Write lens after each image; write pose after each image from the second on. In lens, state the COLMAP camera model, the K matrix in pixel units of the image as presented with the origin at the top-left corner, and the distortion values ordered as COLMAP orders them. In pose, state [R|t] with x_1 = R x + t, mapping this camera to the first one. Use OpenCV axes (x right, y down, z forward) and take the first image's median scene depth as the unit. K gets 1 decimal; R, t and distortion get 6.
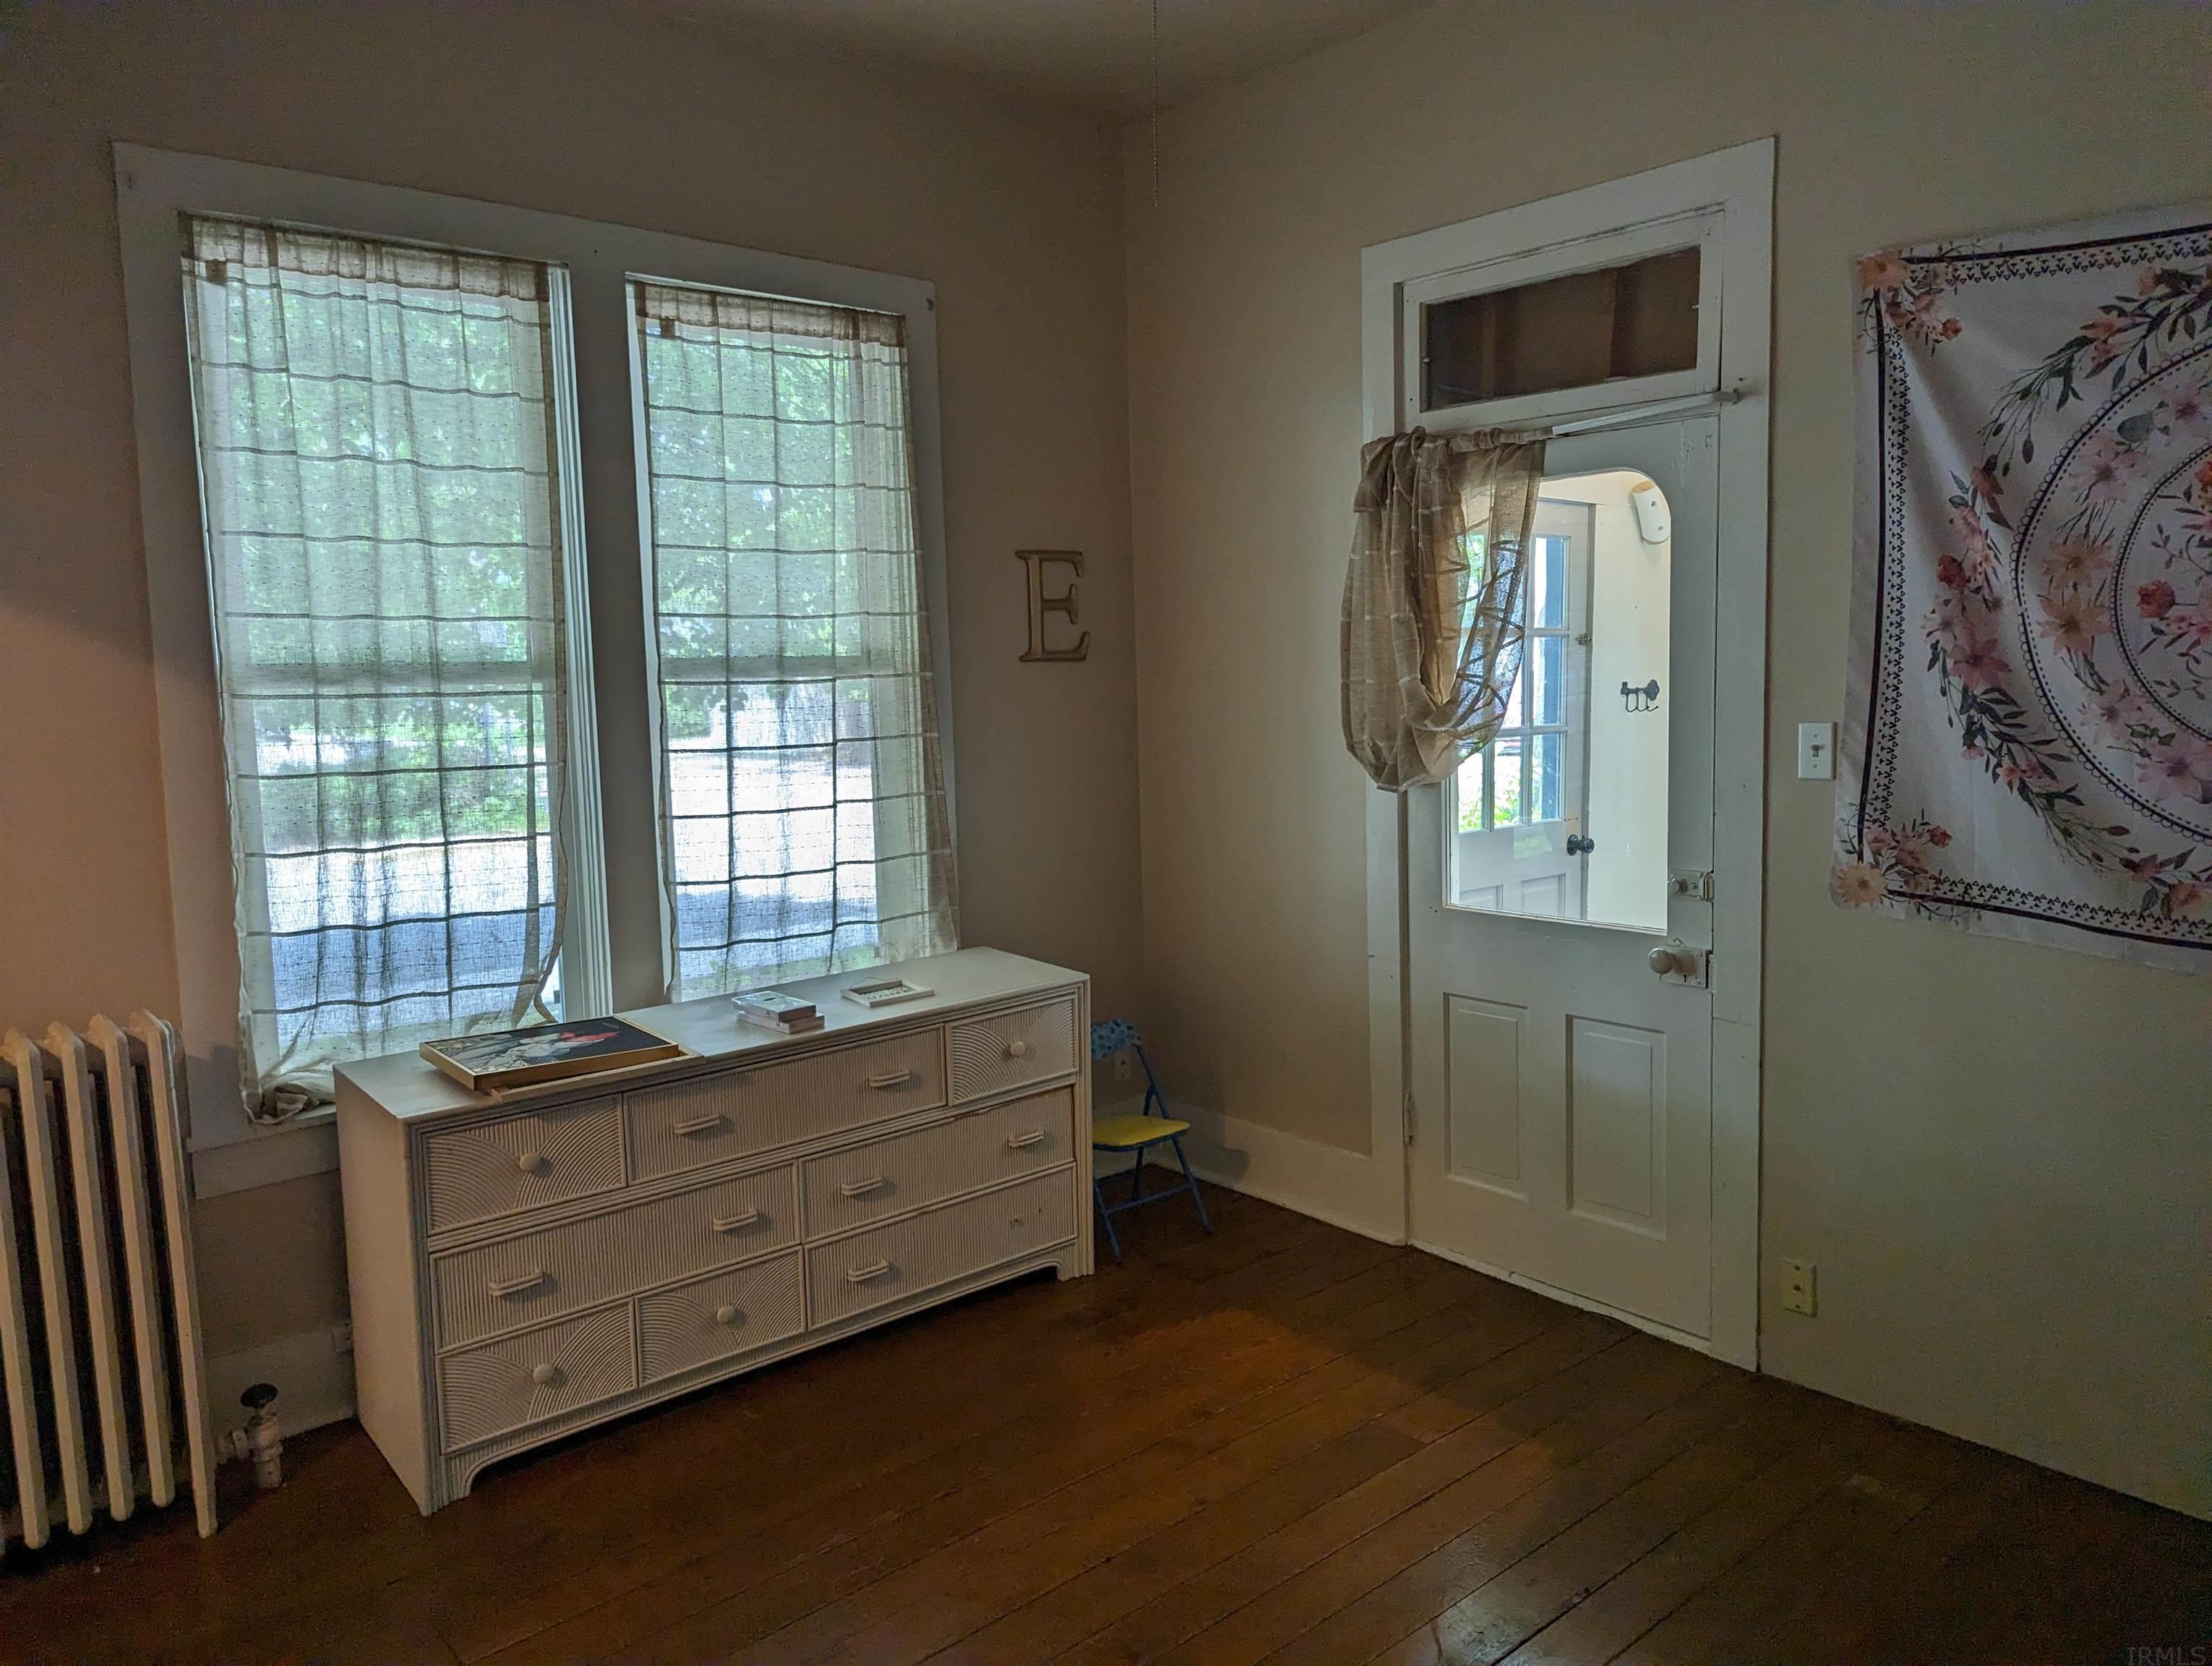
lens RADIAL K [[1562.4, 0, 1092.3], [0, 1562.4, 830.6], [0, 0, 1]] dist [0.060107, -0.042893]
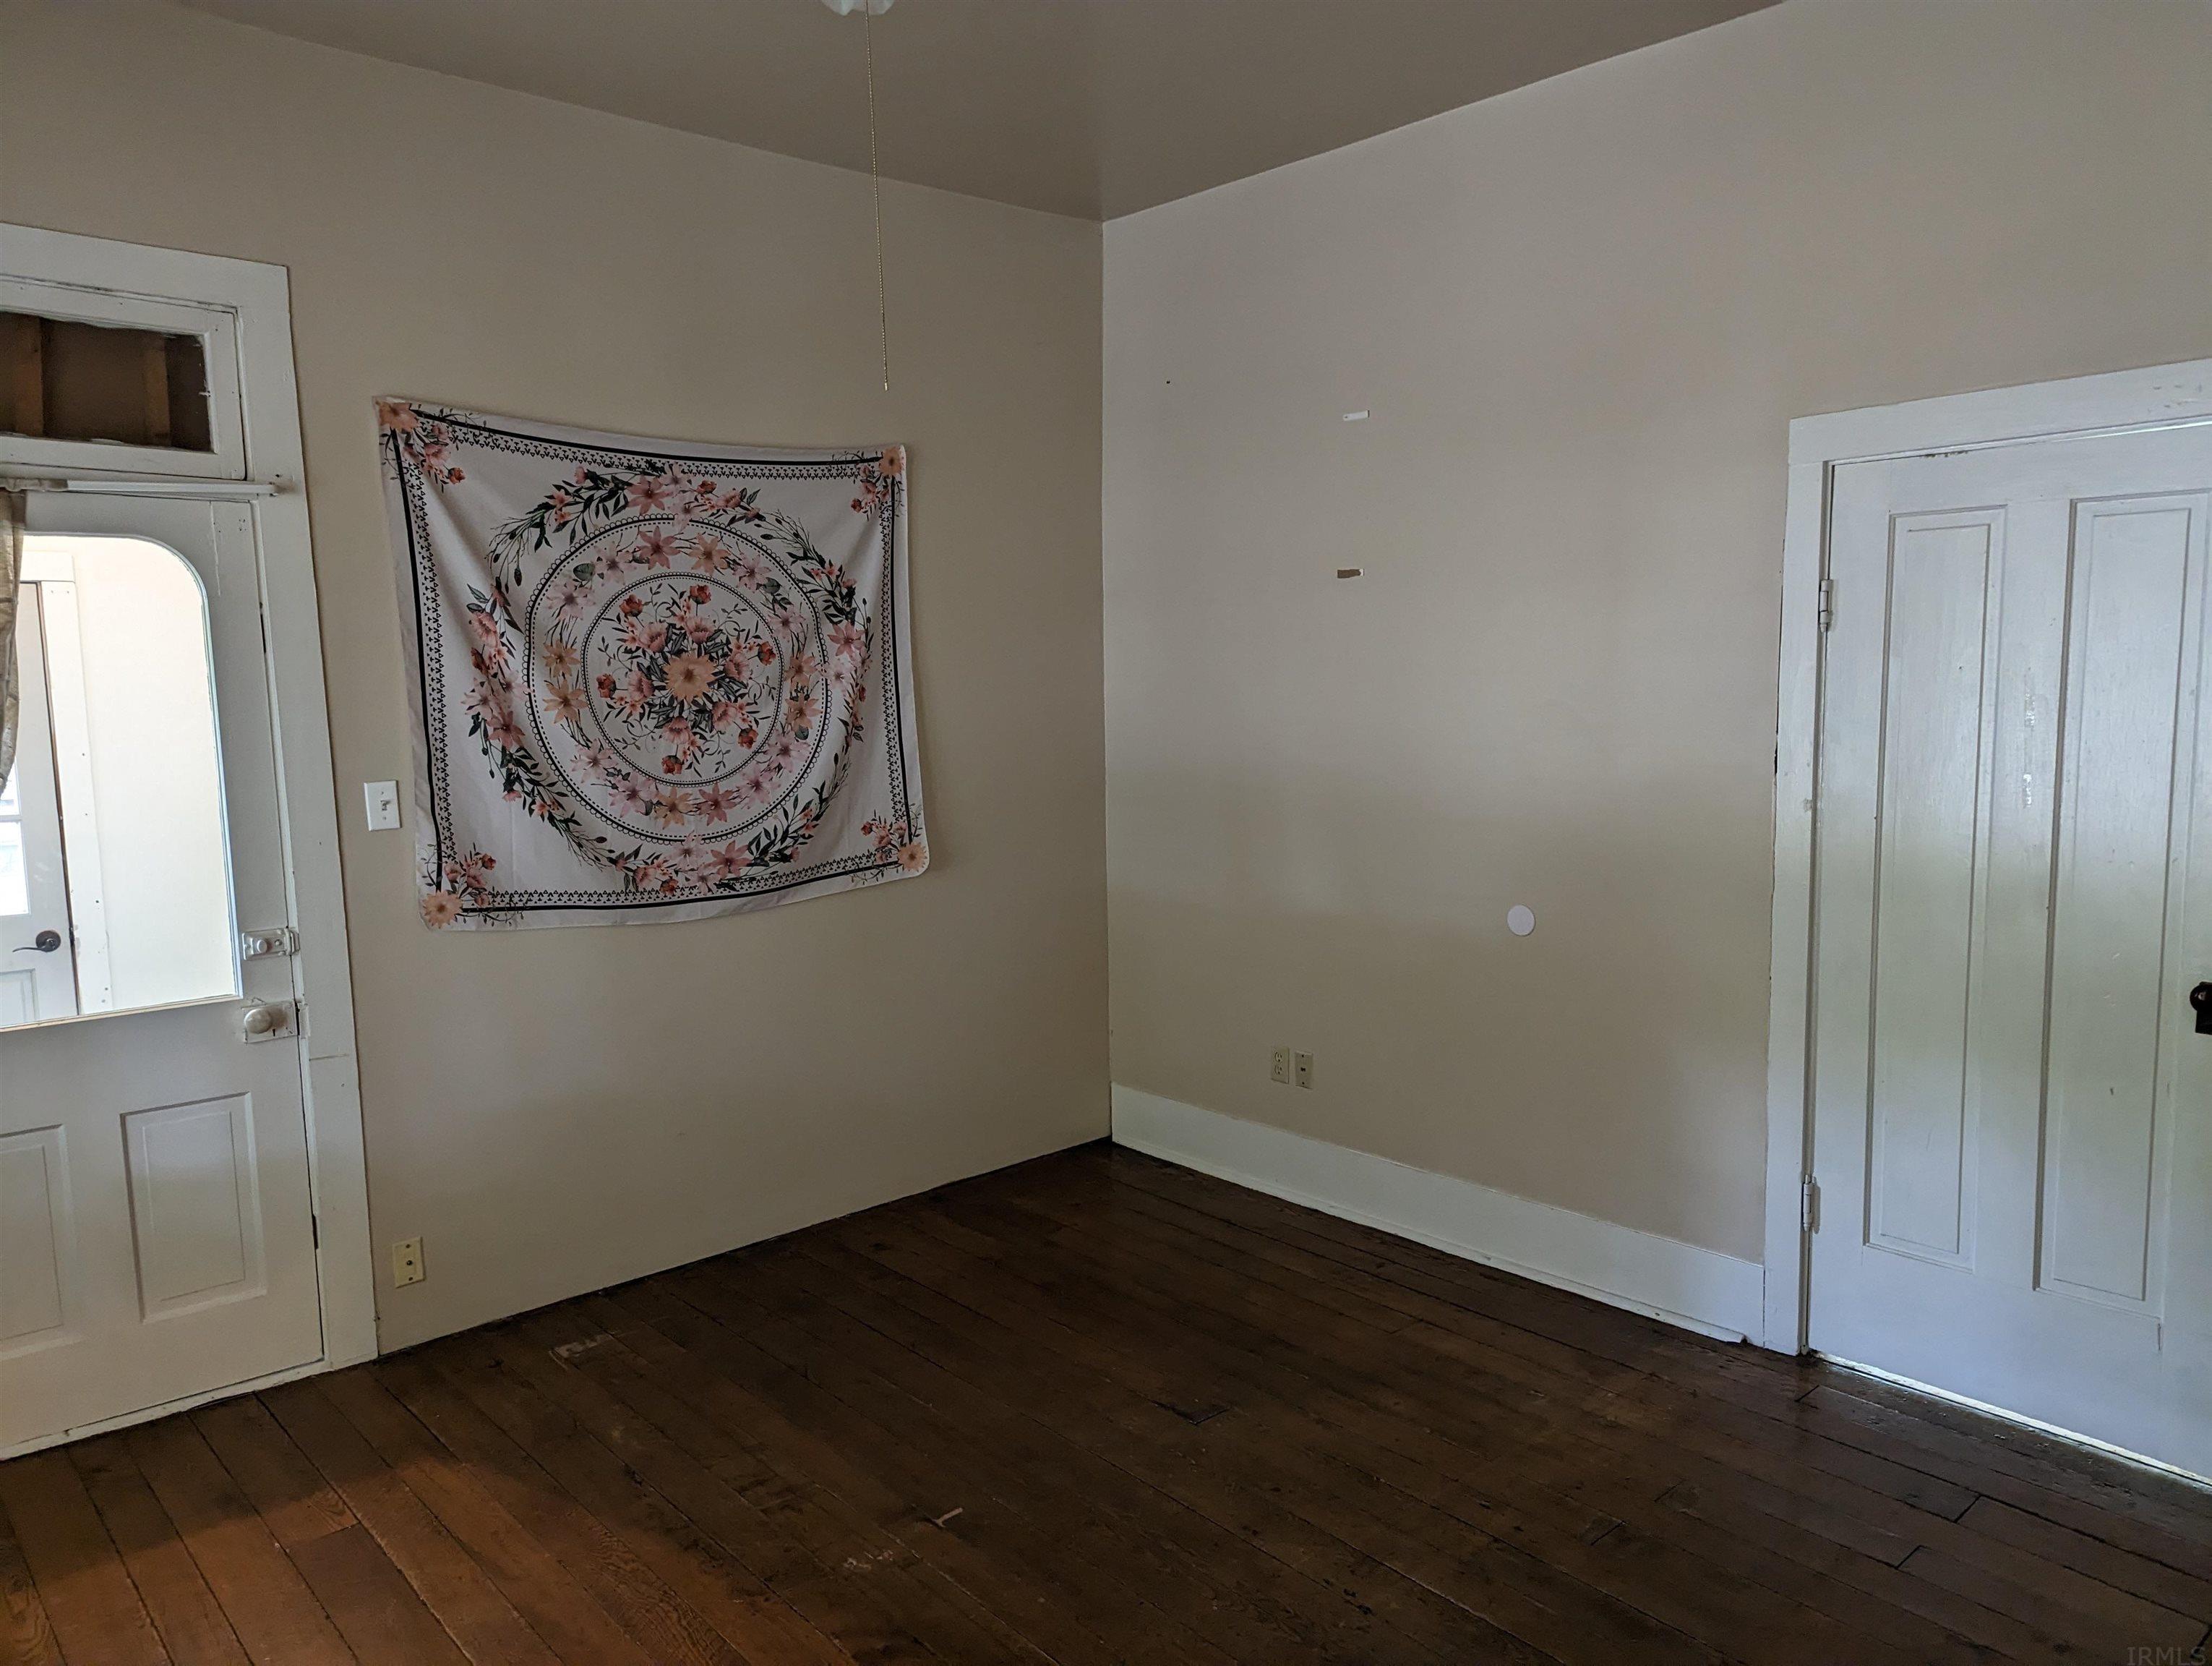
lens RADIAL K [[1562.4, 0, 1092.3], [0, 1562.4, 830.6], [0, 0, 1]] dist [0.060107, -0.042893]
pose [[-0.013699, -0.082389, 0.996506, -0.791774], [0.120559, 0.989193, 0.083442, -0.072549], [-0.992612, 0.121281, -0.003618, 0.524011]]
